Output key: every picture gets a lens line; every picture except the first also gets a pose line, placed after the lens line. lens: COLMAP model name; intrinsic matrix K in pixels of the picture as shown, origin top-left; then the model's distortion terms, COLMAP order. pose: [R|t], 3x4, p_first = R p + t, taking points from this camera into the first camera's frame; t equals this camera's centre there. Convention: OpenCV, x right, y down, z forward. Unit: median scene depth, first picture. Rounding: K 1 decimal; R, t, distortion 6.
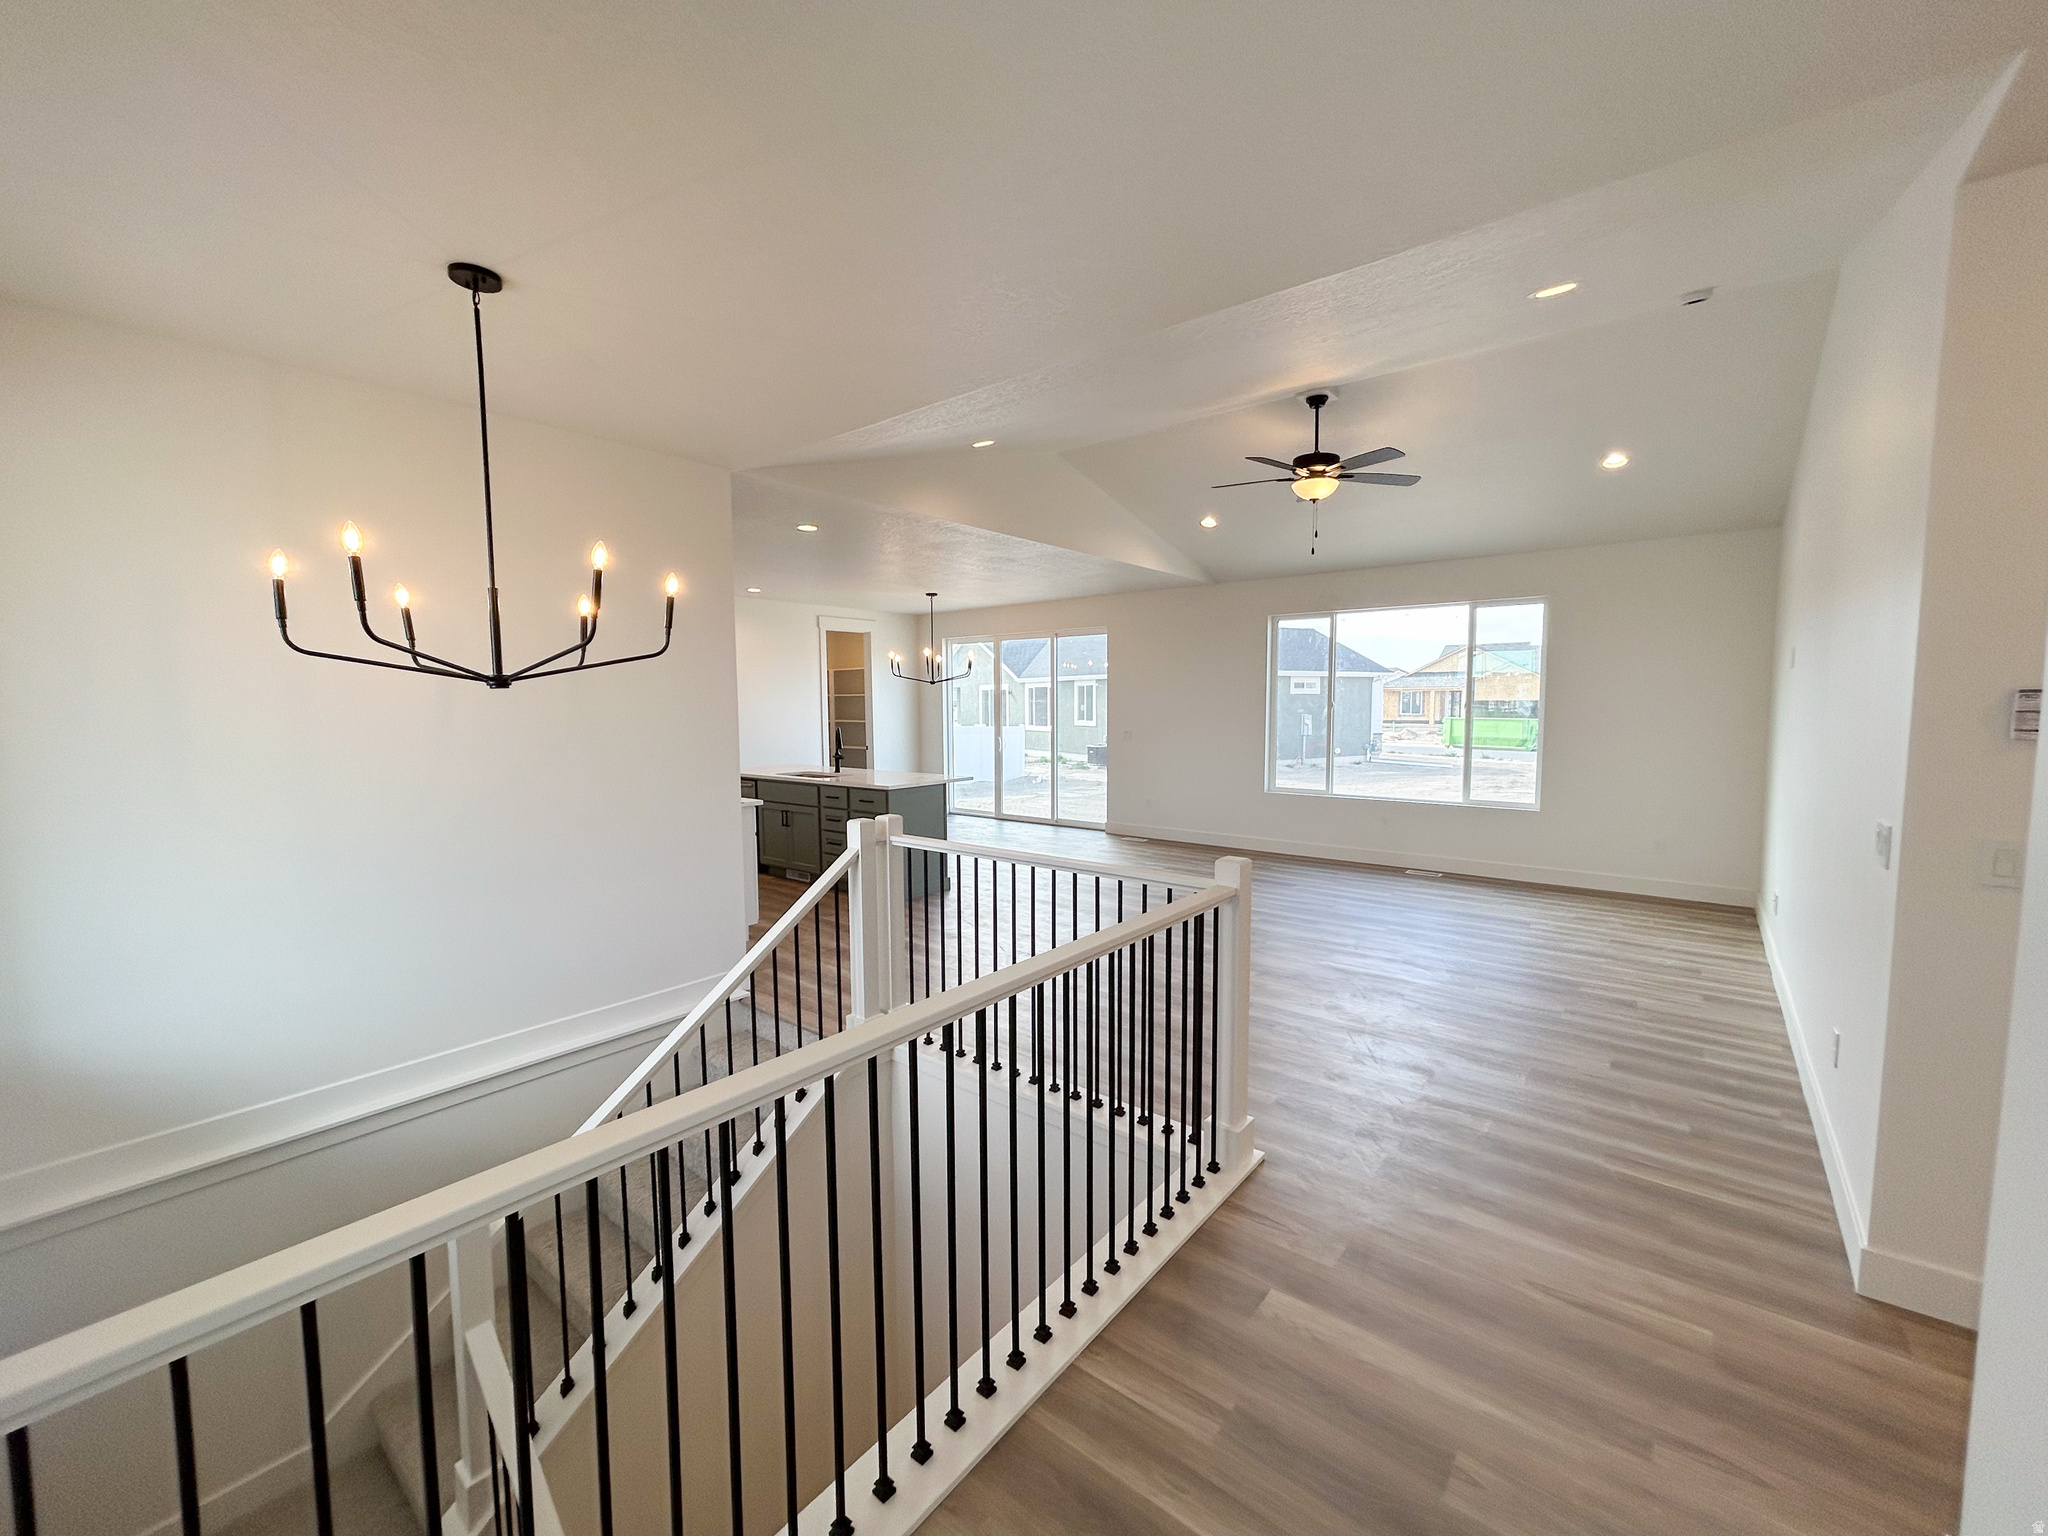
lens RADIAL K [[823.5, 0, 1025.5], [0, 823.5, 765.9], [0, 0, 1]] dist [-0.000844, 0.000916]
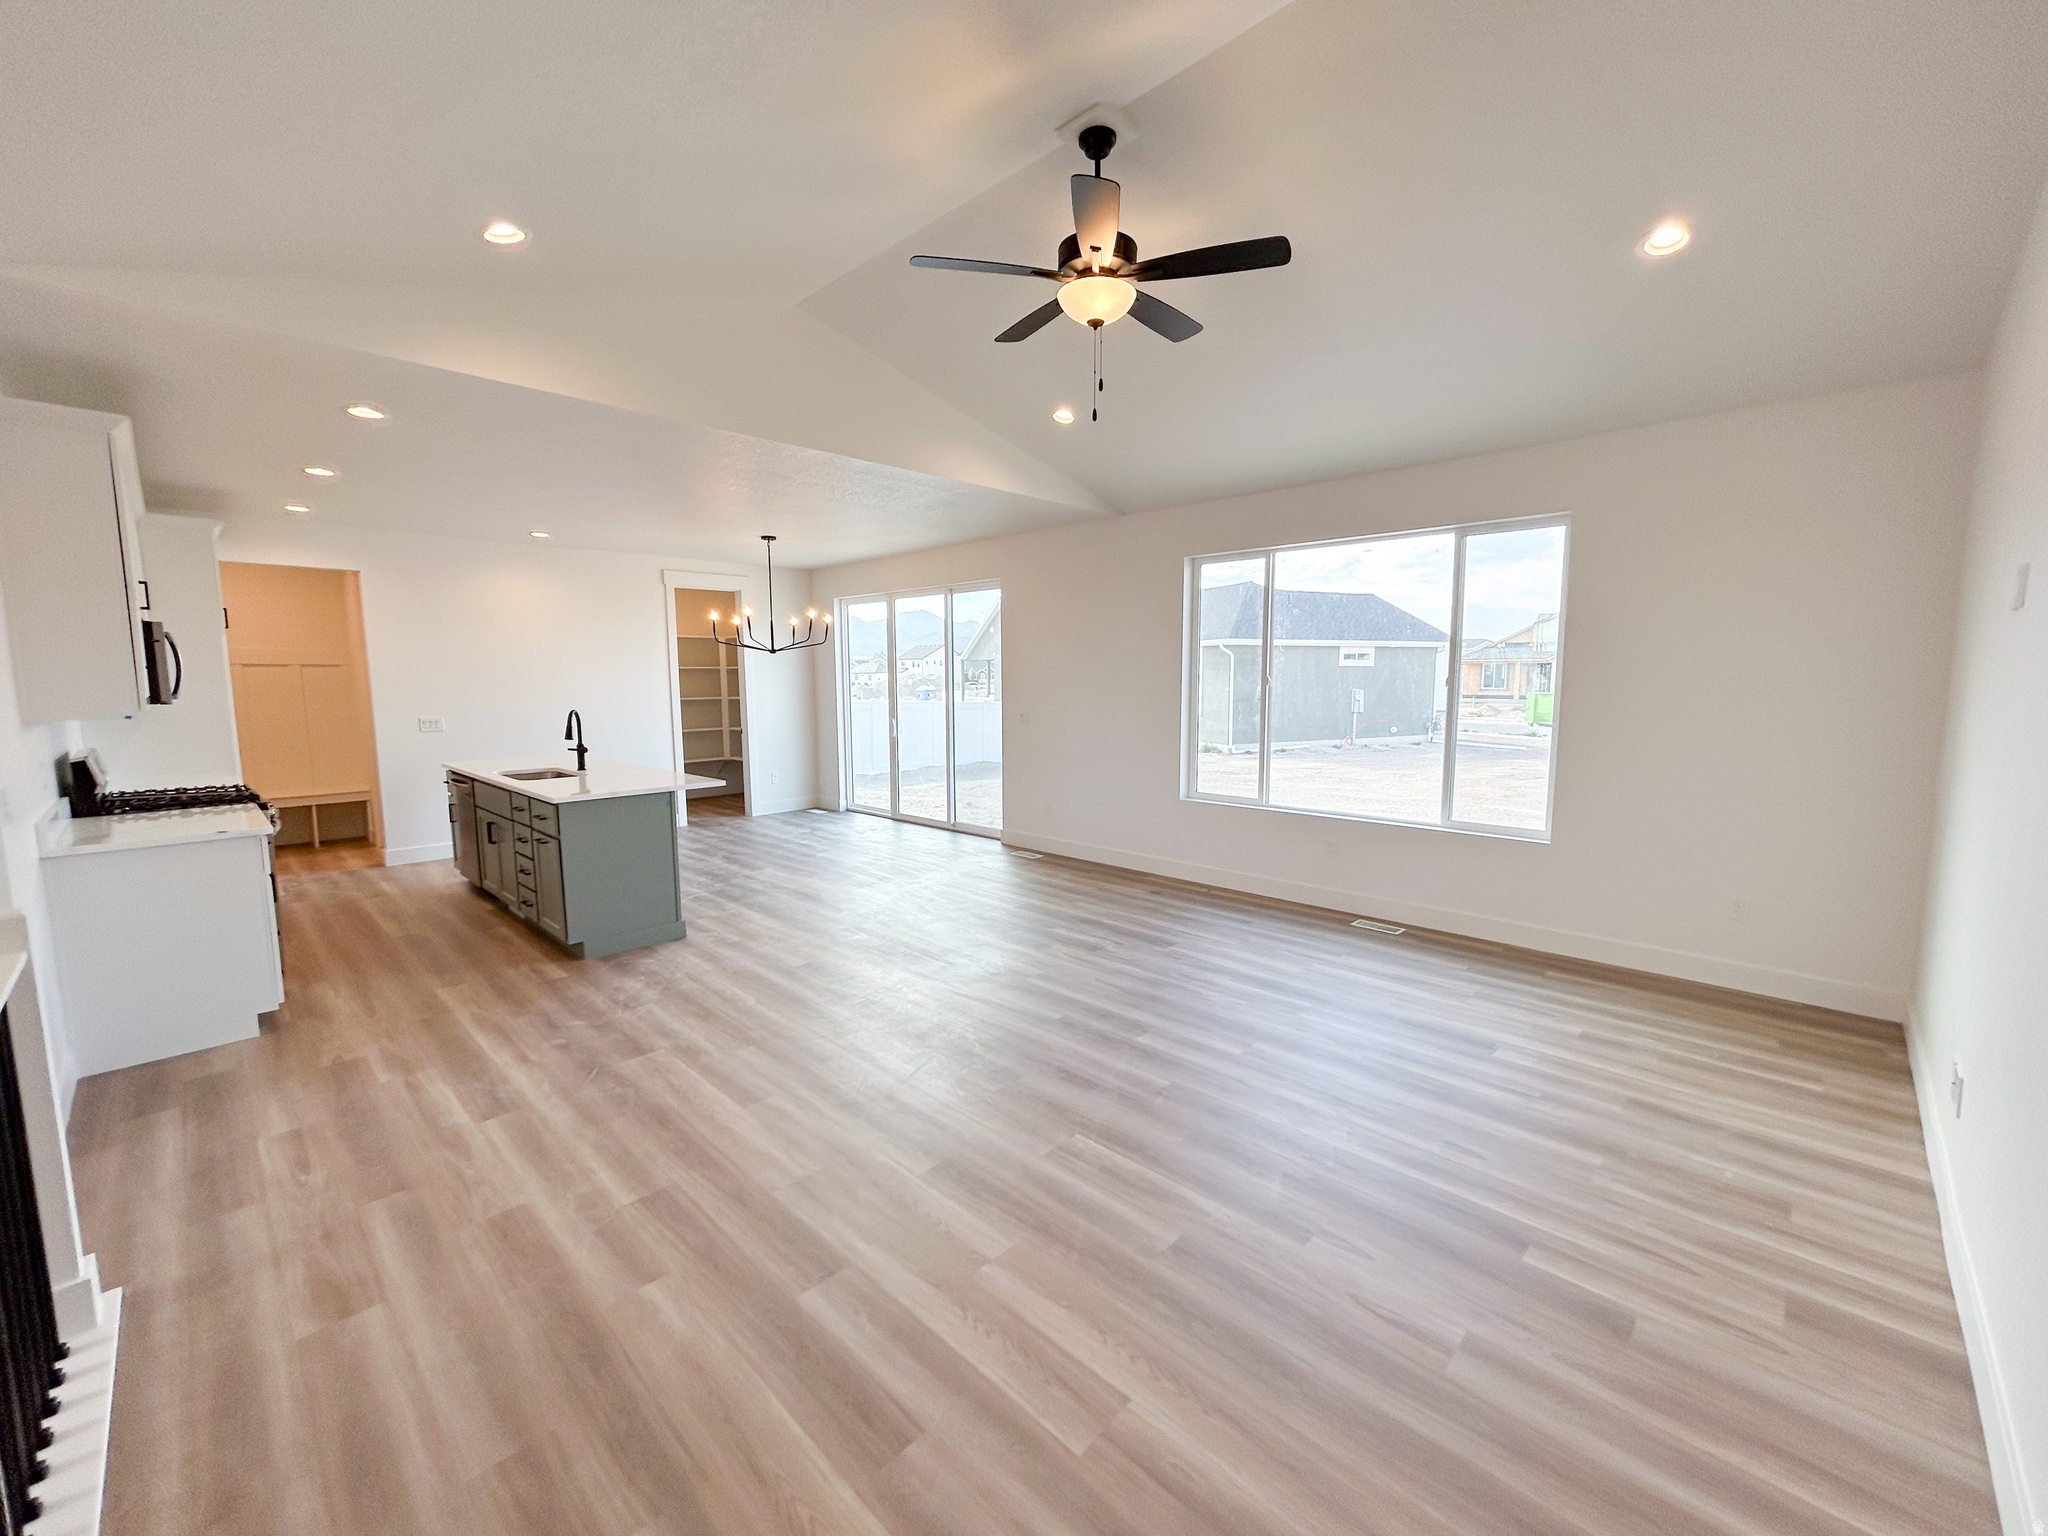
lens RADIAL K [[823.5, 0, 1026.1], [0, 823.5, 767.9], [0, 0, 1]] dist [-0.000844, 0.000916]
pose [[0.995945, 0.011993, -0.089156, 0.217479], [-0.008756, 0.999291, 0.036615, -0.022118], [0.089532, -0.035685, 0.995344, 0.254550]]
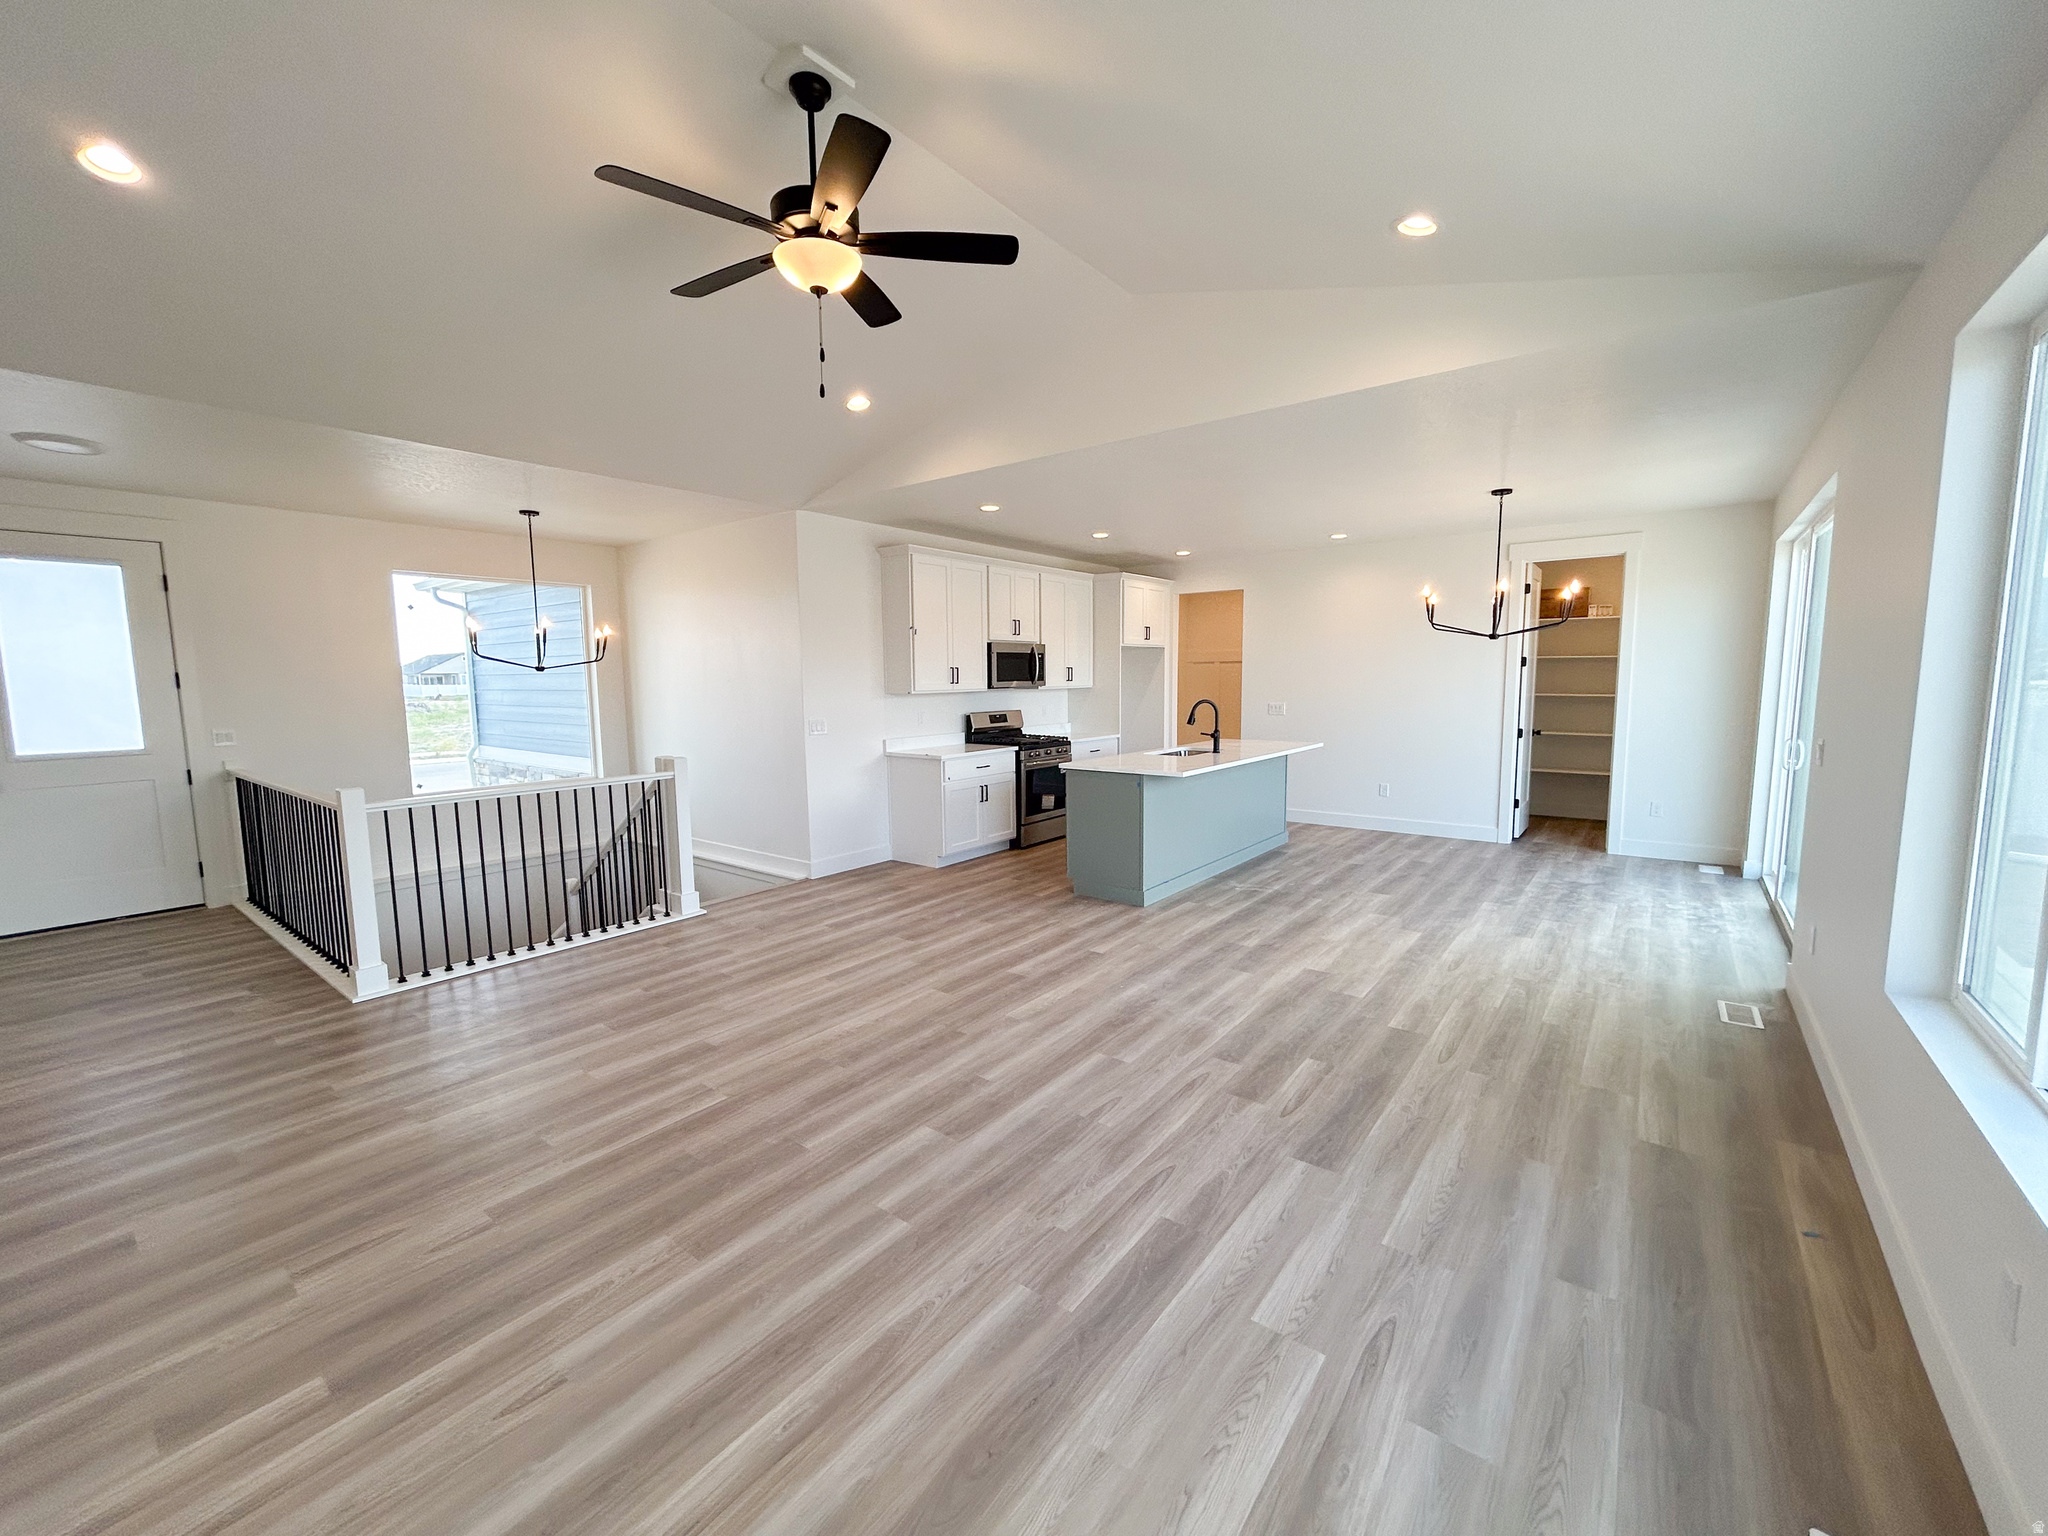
lens RADIAL K [[823.5, 0, 1020.5], [0, 823.5, 761.2], [0, 0, 1]] dist [-0.000844, 0.000916]
pose [[0.017285, 0.110923, -0.993679, 0.555377], [-0.067400, 0.991696, 0.109529, -0.056482], [0.997576, 0.065080, 0.024617, 0.692668]]
